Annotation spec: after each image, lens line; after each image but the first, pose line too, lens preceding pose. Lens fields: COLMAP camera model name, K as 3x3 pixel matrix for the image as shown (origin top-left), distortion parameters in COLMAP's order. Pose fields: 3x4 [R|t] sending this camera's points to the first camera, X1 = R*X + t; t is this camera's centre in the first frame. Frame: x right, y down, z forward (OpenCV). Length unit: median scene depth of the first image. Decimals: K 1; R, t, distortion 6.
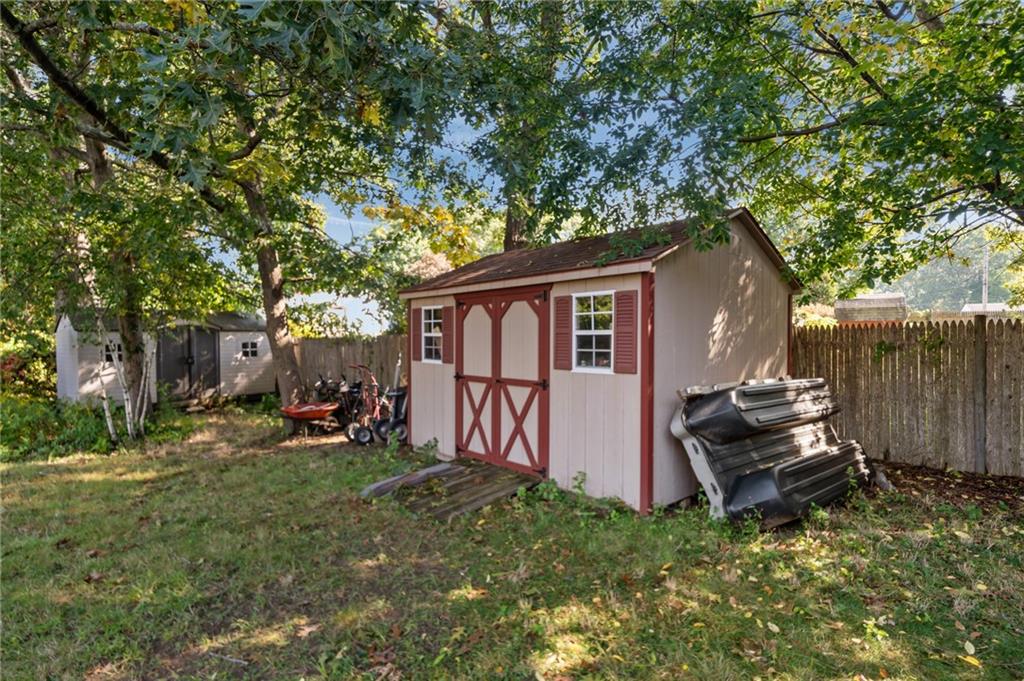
lens RADIAL K [[499.4, 0, 512.0], [0, 499.4, 341.3], [0, 0, 1]] dist [-0.000459, -0.000041]
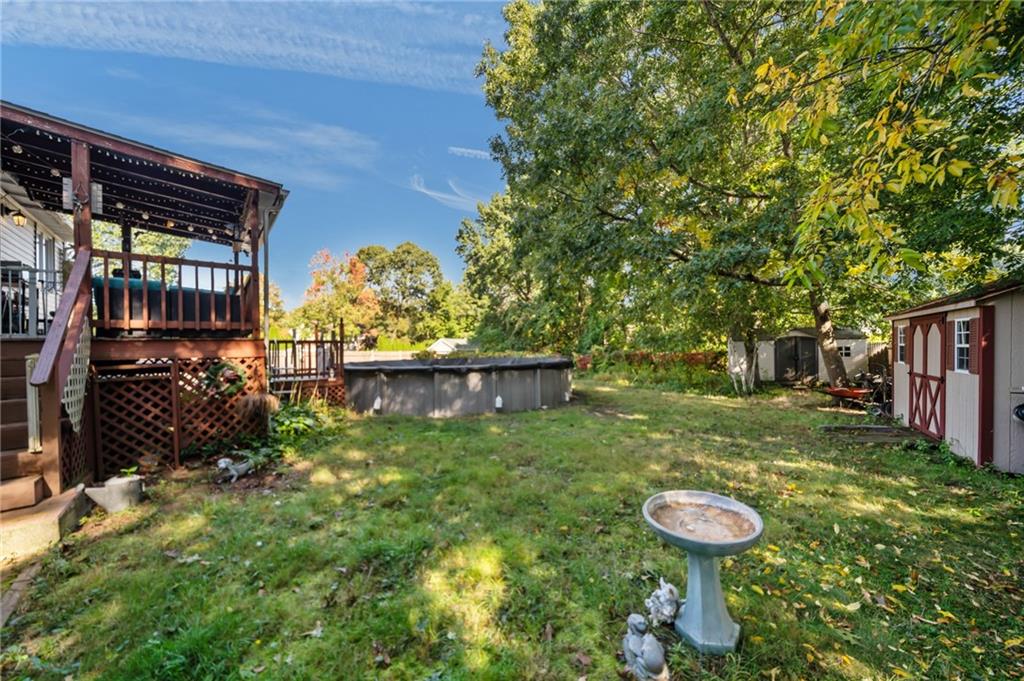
lens RADIAL K [[344.1, 0, 509.7], [0, 344.1, 344.6], [0, 0, 1]] dist [-0.000829, -0.000046]
pose [[0.208309, -0.007260, -0.978036, 0.460888], [0.010890, 0.999928, -0.005103, -0.015954], [0.978002, -0.009588, 0.208373, -0.274731]]
